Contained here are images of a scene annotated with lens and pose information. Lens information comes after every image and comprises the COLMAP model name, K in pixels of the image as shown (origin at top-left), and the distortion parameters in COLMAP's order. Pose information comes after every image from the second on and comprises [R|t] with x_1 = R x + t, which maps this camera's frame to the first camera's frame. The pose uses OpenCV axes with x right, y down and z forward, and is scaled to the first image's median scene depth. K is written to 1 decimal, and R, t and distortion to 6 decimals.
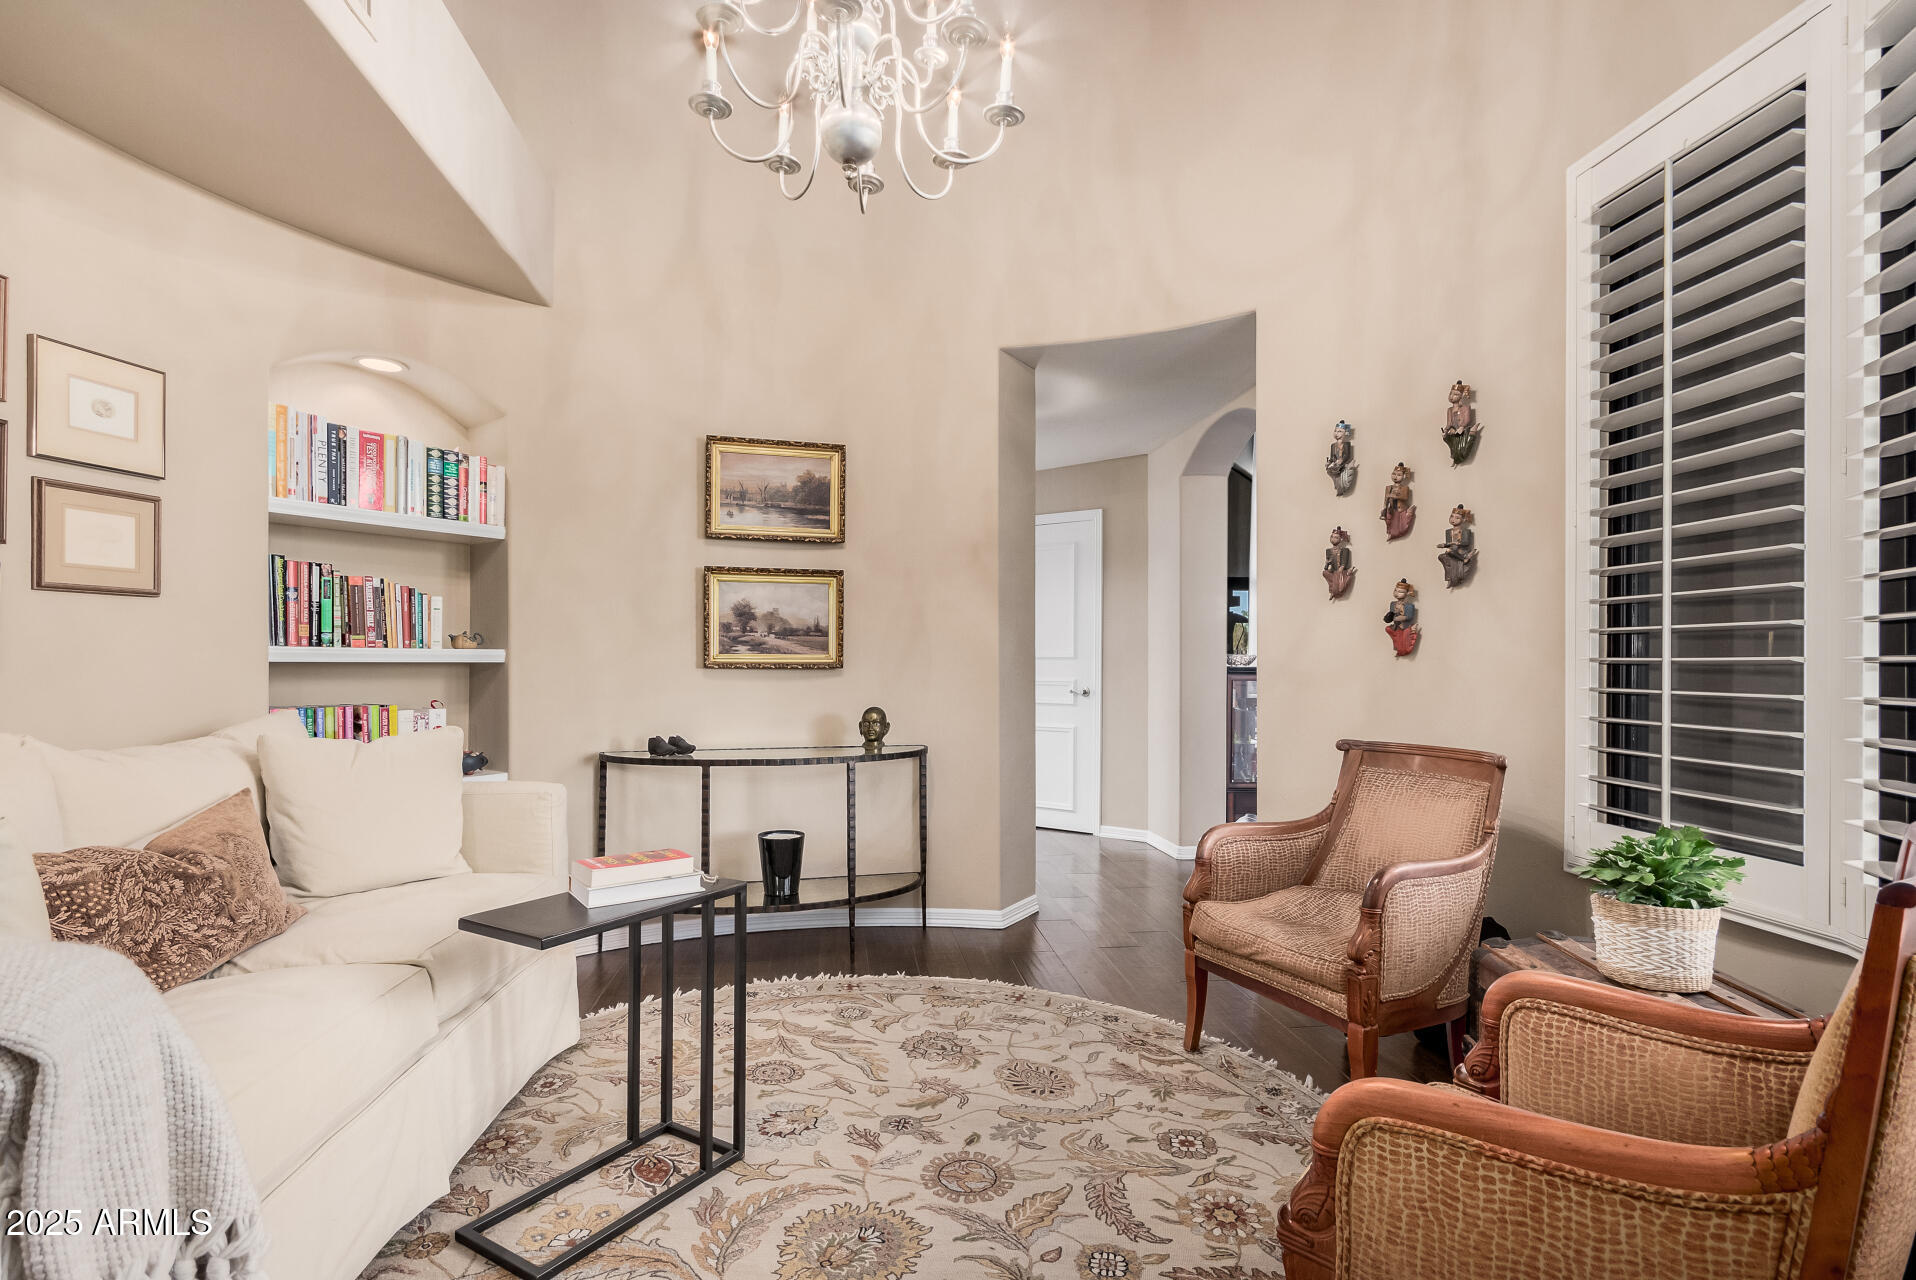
lens RADIAL K [[866.6, 0, 958.0], [0, 866.6, 640.0], [0, 0, 1]] dist [0.025006, -0.000031]
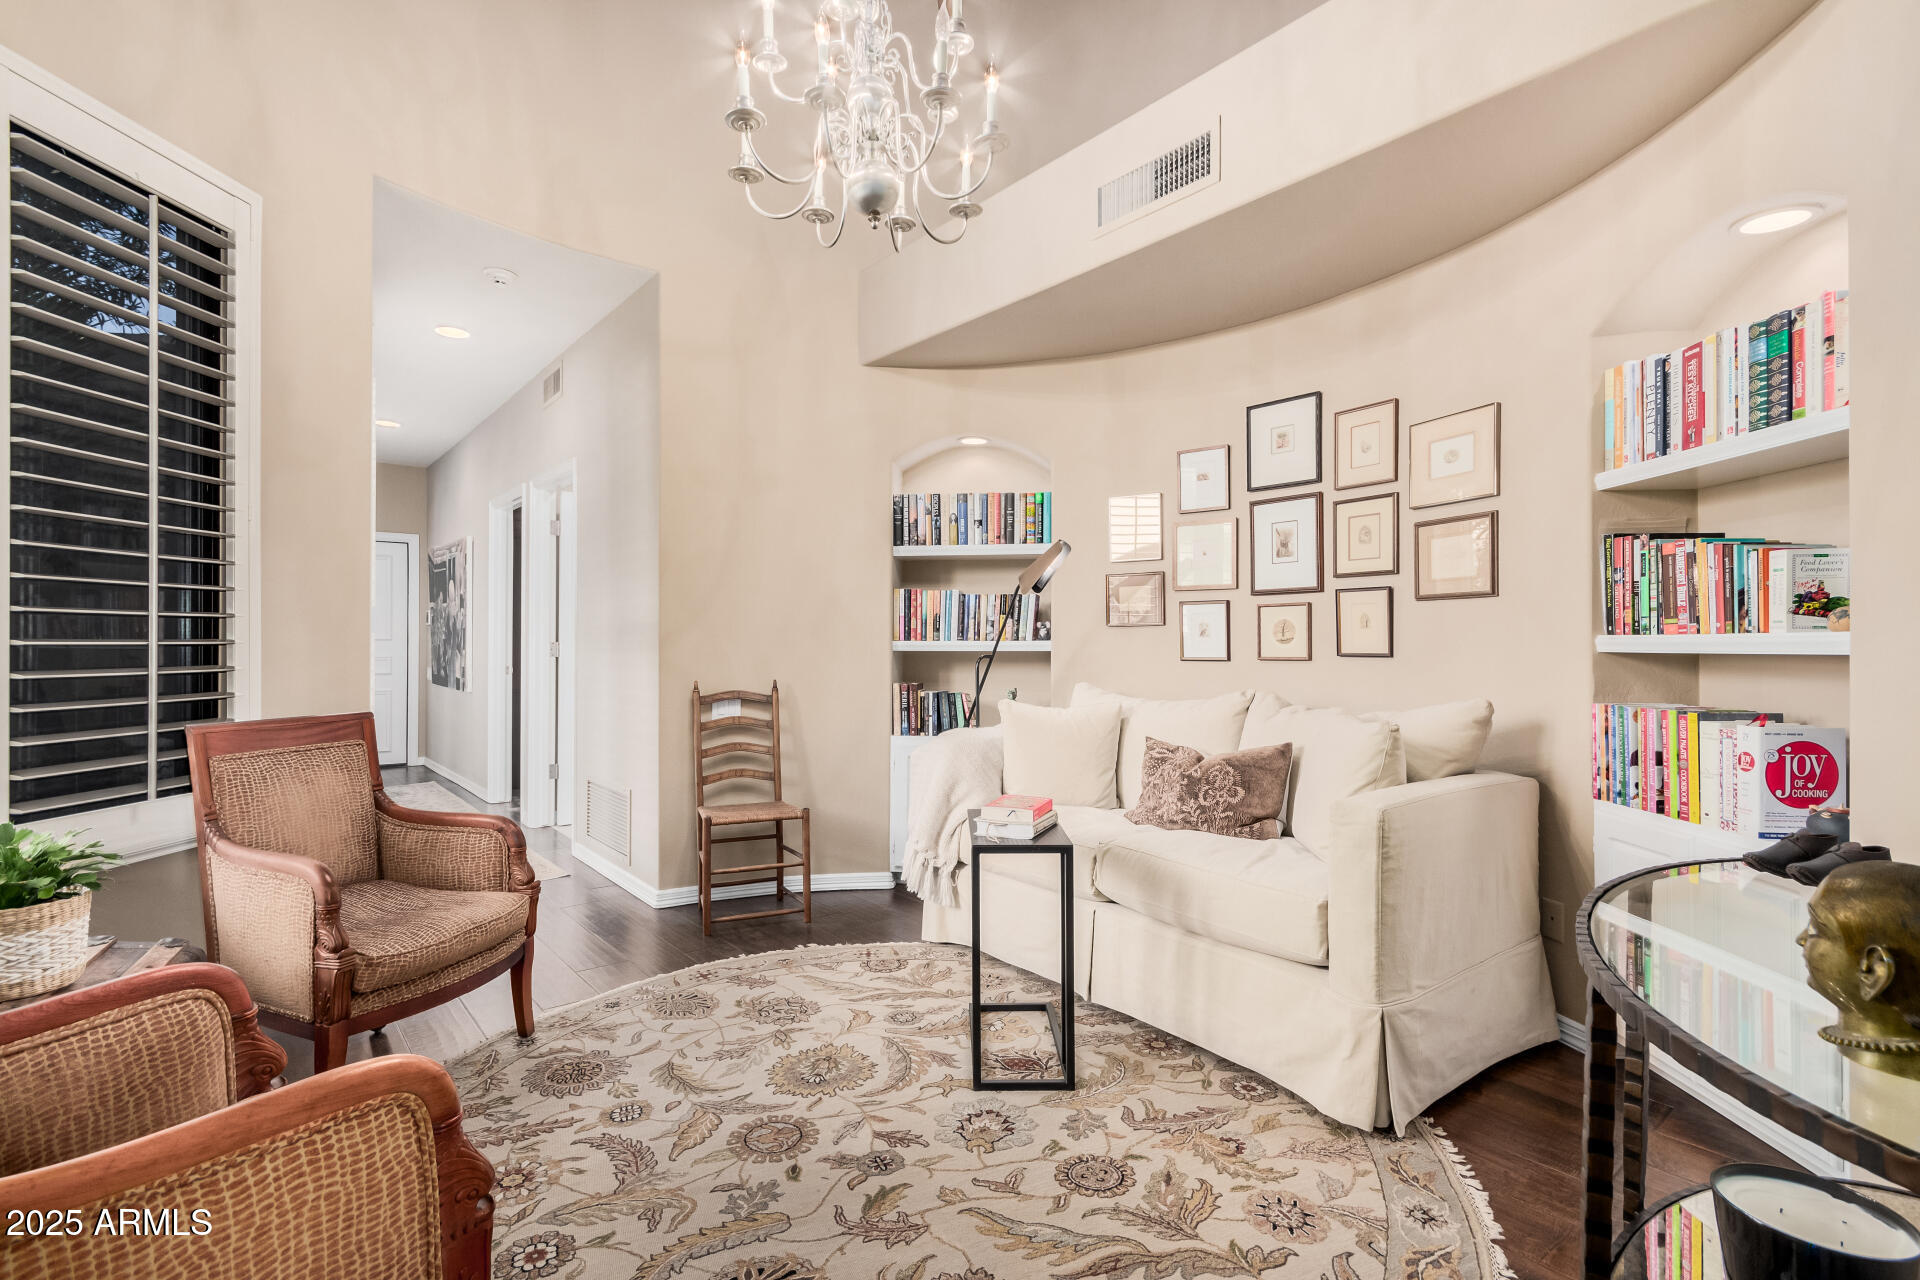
lens RADIAL K [[868.4, 0, 960.0], [0, 868.4, 640.0], [0, 0, 1]] dist [0.025006, -0.000031]
pose [[-0.826815, -0.007558, -0.562423, 0.391362], [0.009383, 0.999585, -0.027227, 0.041394], [0.562396, -0.027789, -0.826401, 1.862318]]
